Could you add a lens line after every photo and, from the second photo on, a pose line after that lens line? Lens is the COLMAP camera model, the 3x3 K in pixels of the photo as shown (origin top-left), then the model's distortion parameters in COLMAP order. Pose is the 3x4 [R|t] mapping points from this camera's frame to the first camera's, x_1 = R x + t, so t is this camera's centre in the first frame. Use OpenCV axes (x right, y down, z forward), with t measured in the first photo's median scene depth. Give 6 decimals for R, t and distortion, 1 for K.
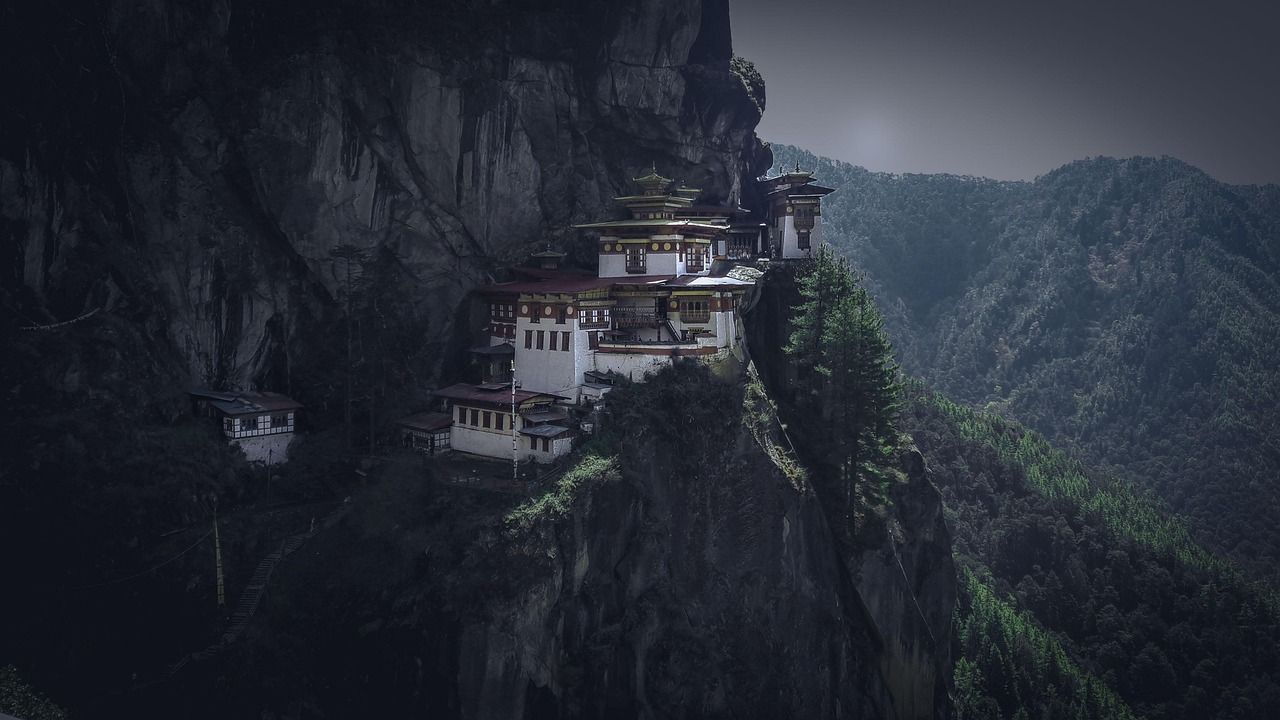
lens RADIAL K [[1066.7, 0, 646.0], [0, 1066.7, 357.2], [0, 0, 1]] dist [0.222918, -0.478857]
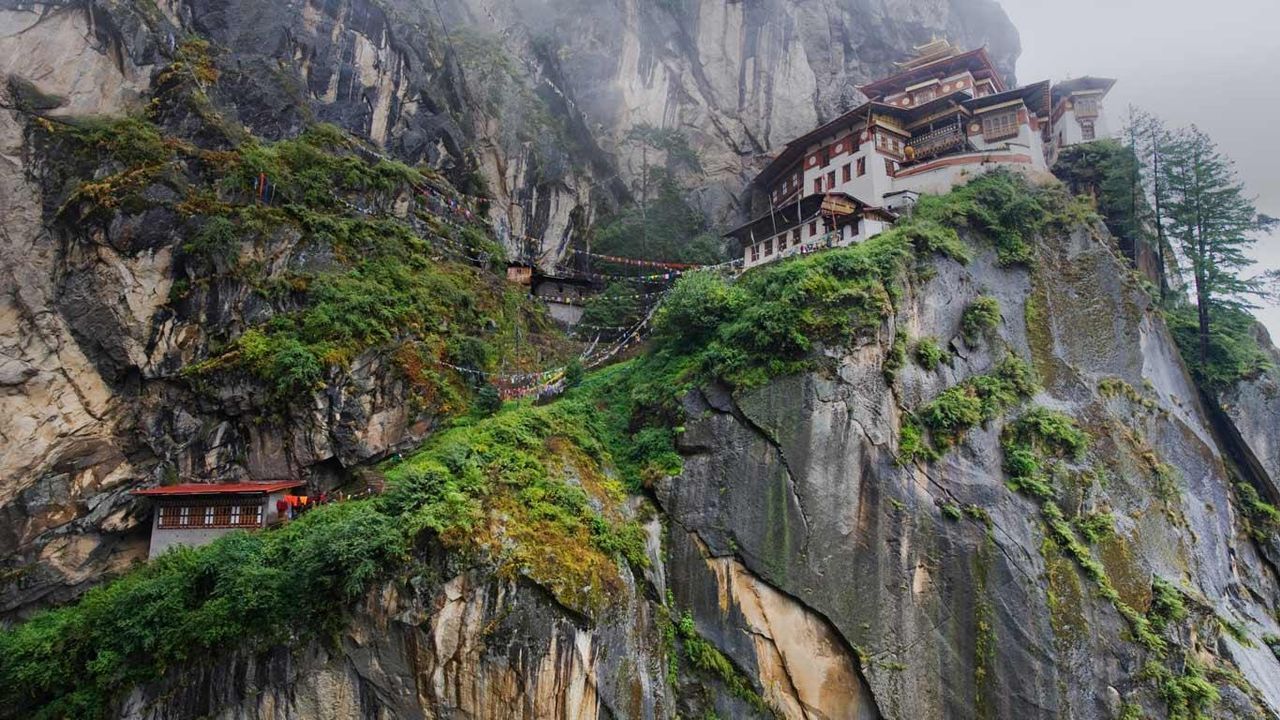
lens RADIAL K [[819.4, 0, 640.0], [0, 819.4, 360.0], [0, 0, 1]] dist [0.000532, -0.000393]
pose [[0.973219, -0.045842, -0.225263, -0.102085], [-0.011090, 0.969411, -0.245191, 0.310374], [0.229613, 0.241123, 0.942941, 0.277005]]
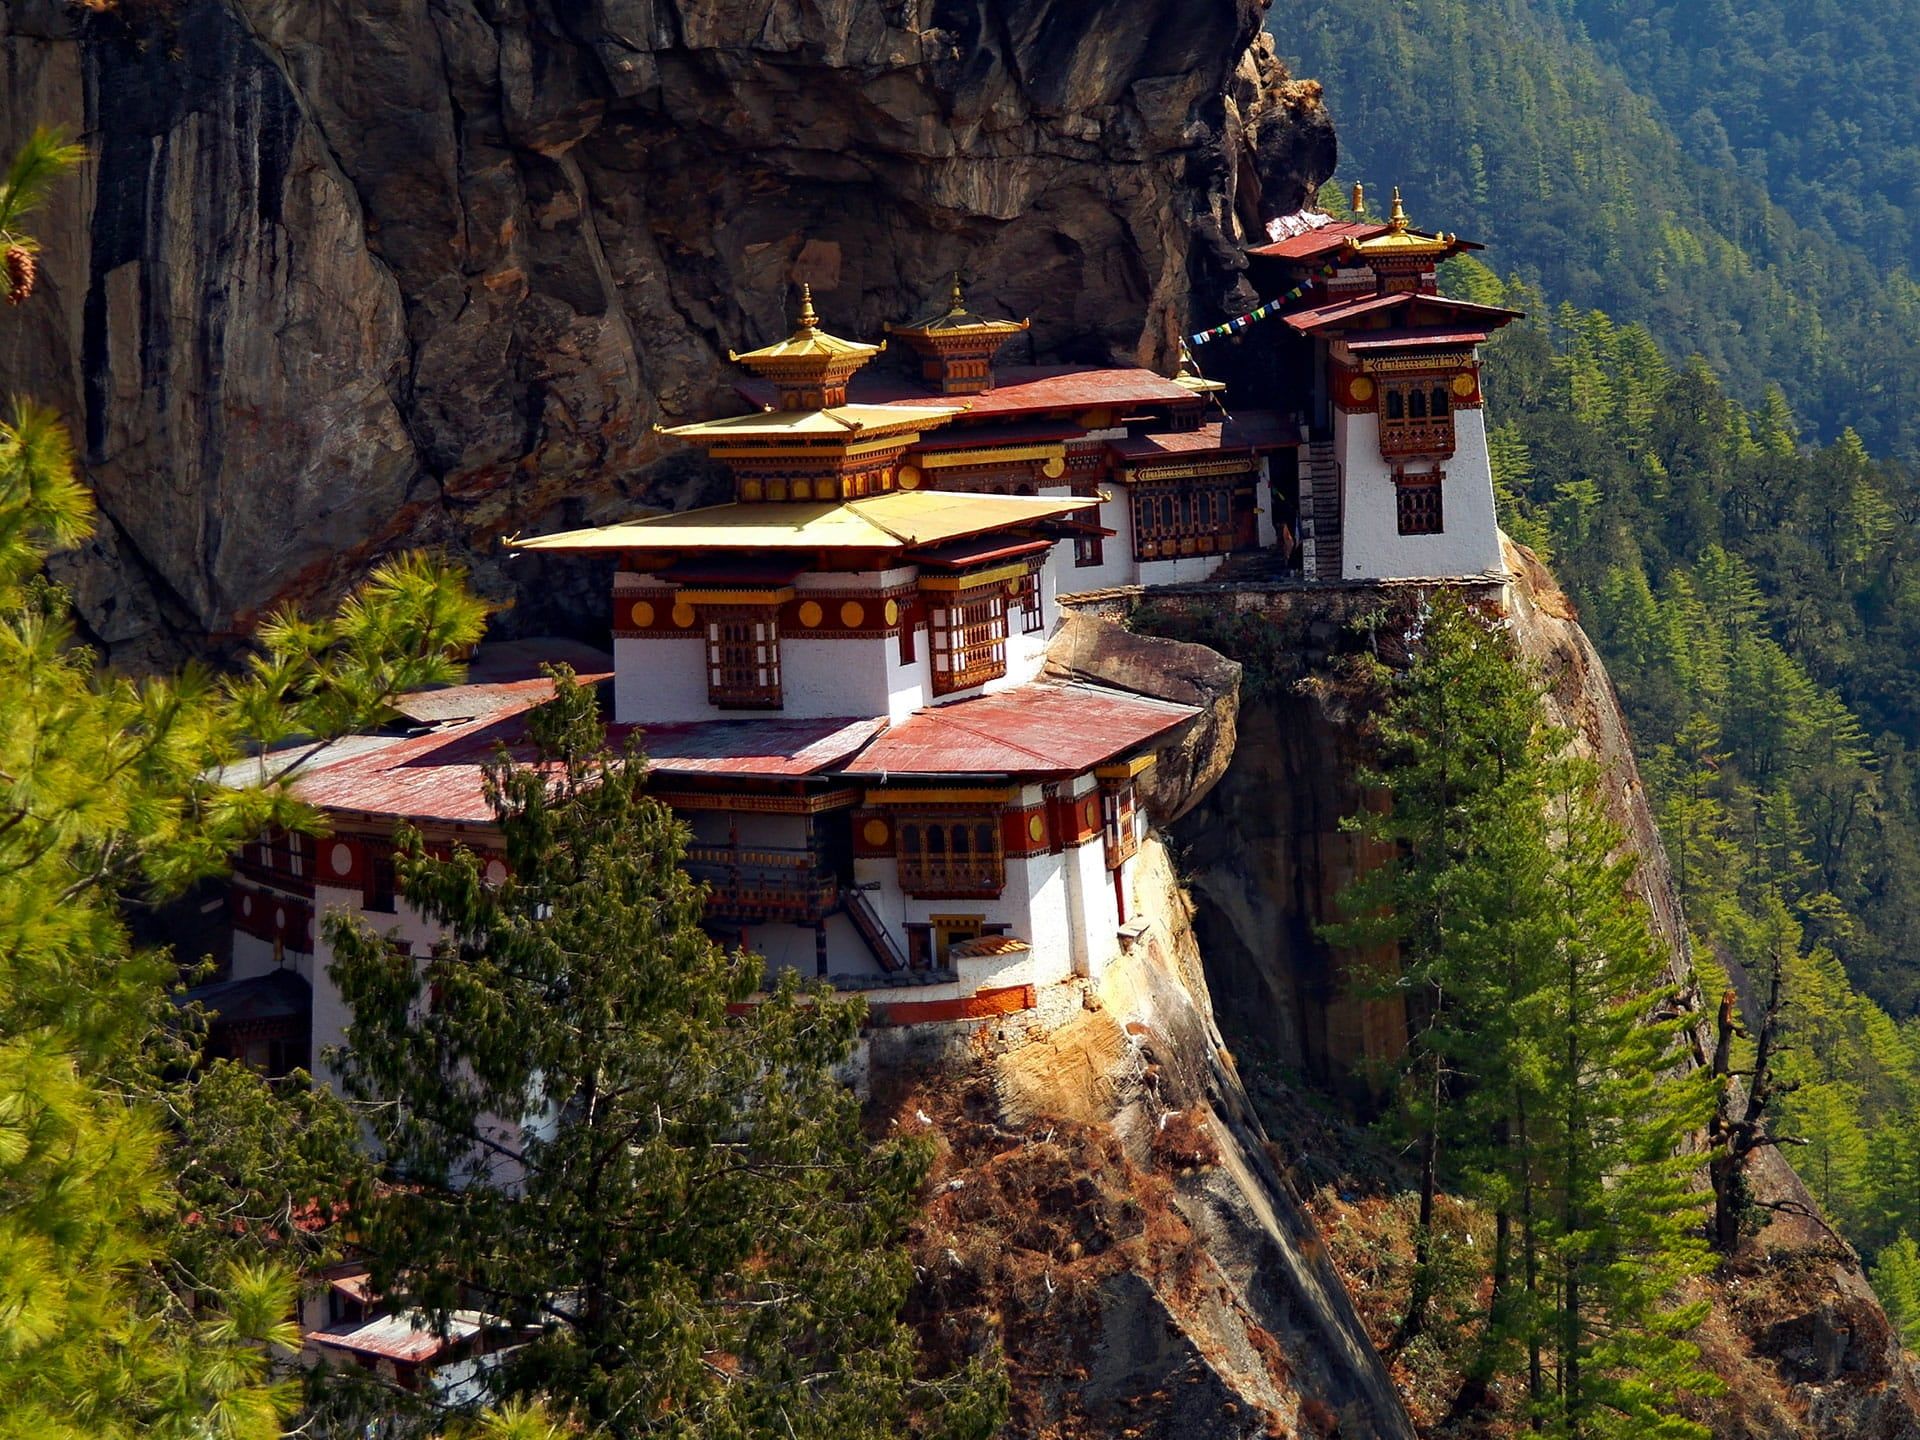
lens RADIAL K [[5707.4, 0, 1111.9], [0, 5707.4, 615.6], [0, 0, 1]] dist [0.359110, 1.038739]
pose [[0.998952, -0.033376, -0.031333, 0.126539], [0.034116, 0.999144, 0.023377, -0.129173], [0.030526, -0.024422, 0.999236, -0.444884]]
